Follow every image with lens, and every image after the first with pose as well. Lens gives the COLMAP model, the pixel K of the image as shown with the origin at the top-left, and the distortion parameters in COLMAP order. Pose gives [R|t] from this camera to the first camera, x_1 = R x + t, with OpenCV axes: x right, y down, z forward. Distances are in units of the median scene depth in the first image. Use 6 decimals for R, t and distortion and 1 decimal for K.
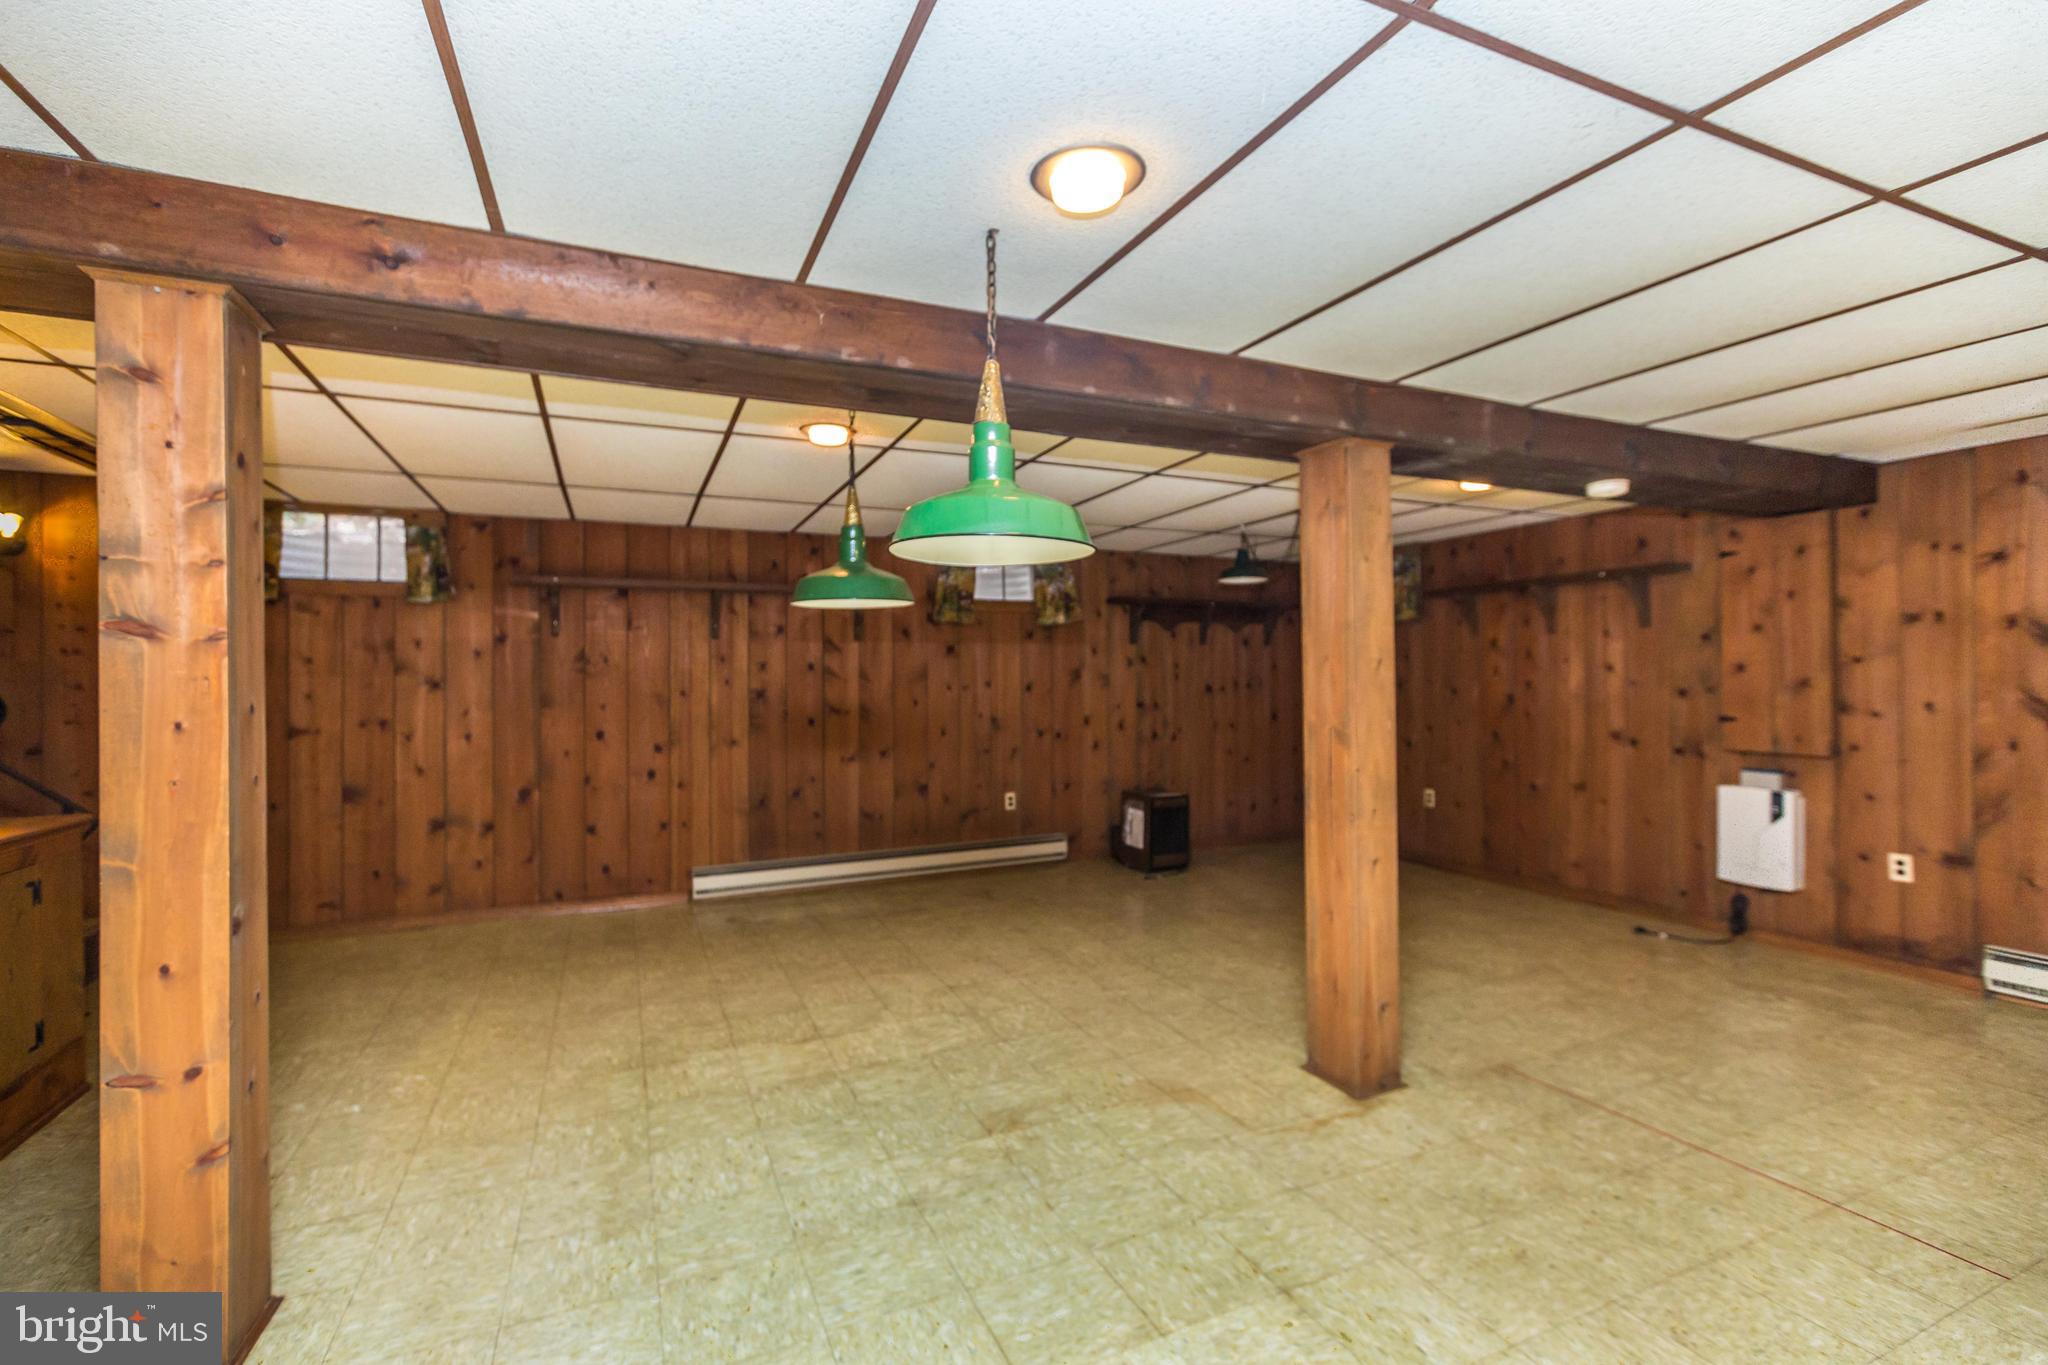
lens RADIAL K [[927.1, 0, 1033.8], [0, 927.1, 680.0], [0, 0, 1]] dist [-0.009386, 0.010332]
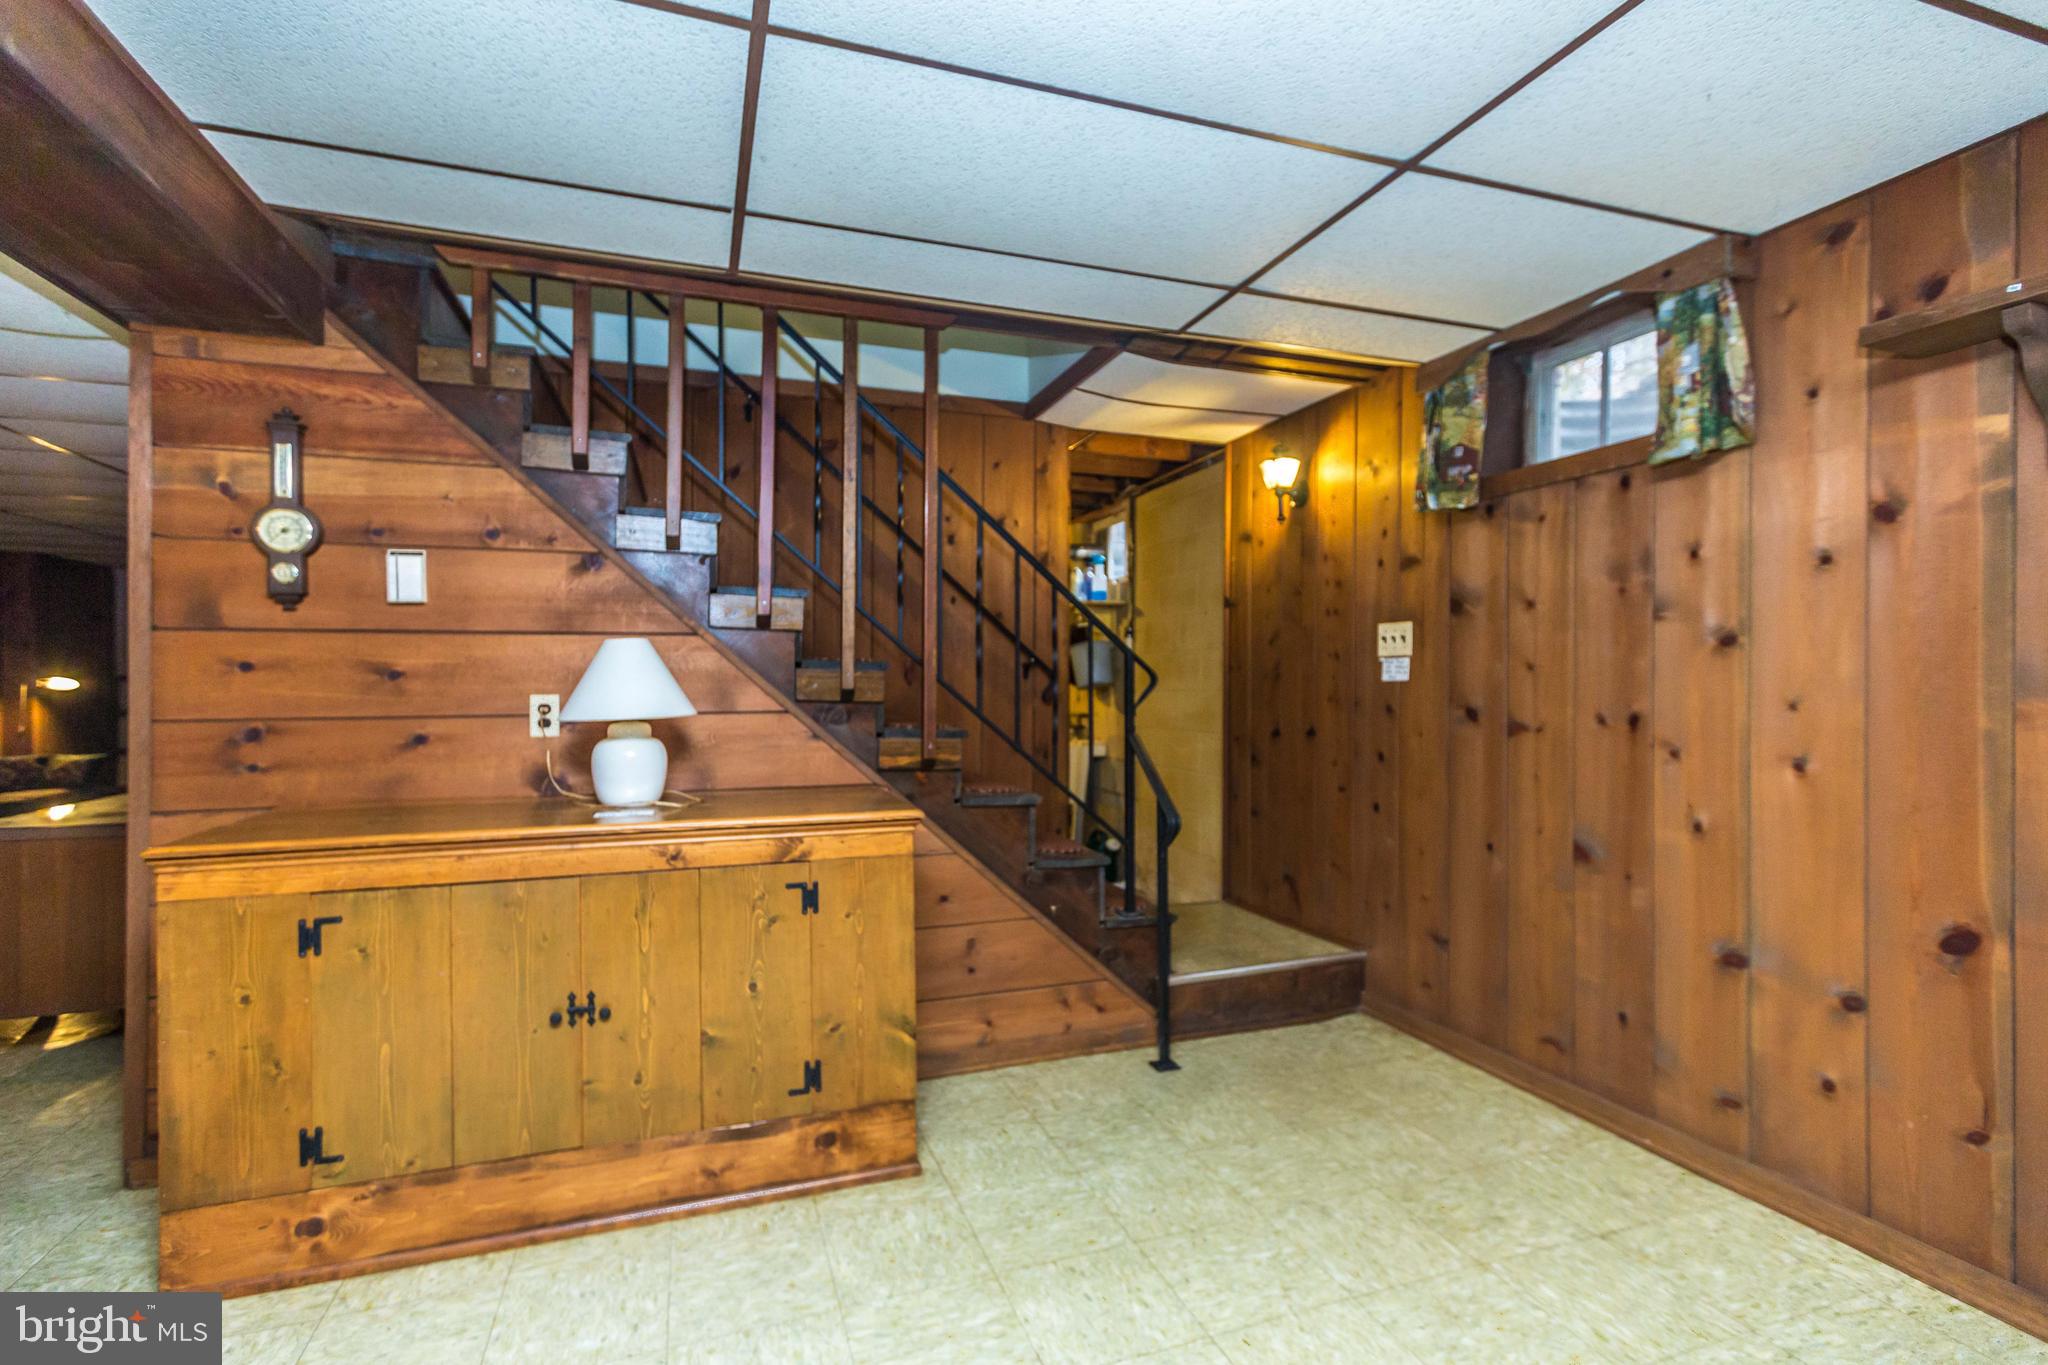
lens RADIAL K [[927.1, 0, 1026.0], [0, 927.1, 684.8], [0, 0, 1]] dist [-0.009386, 0.010332]
pose [[-0.096824, 0.007196, -0.995275, -0.173726], [0.000596, 0.999974, 0.007172, 0.023959], [0.995301, 0.000101, -0.096826, 0.714364]]
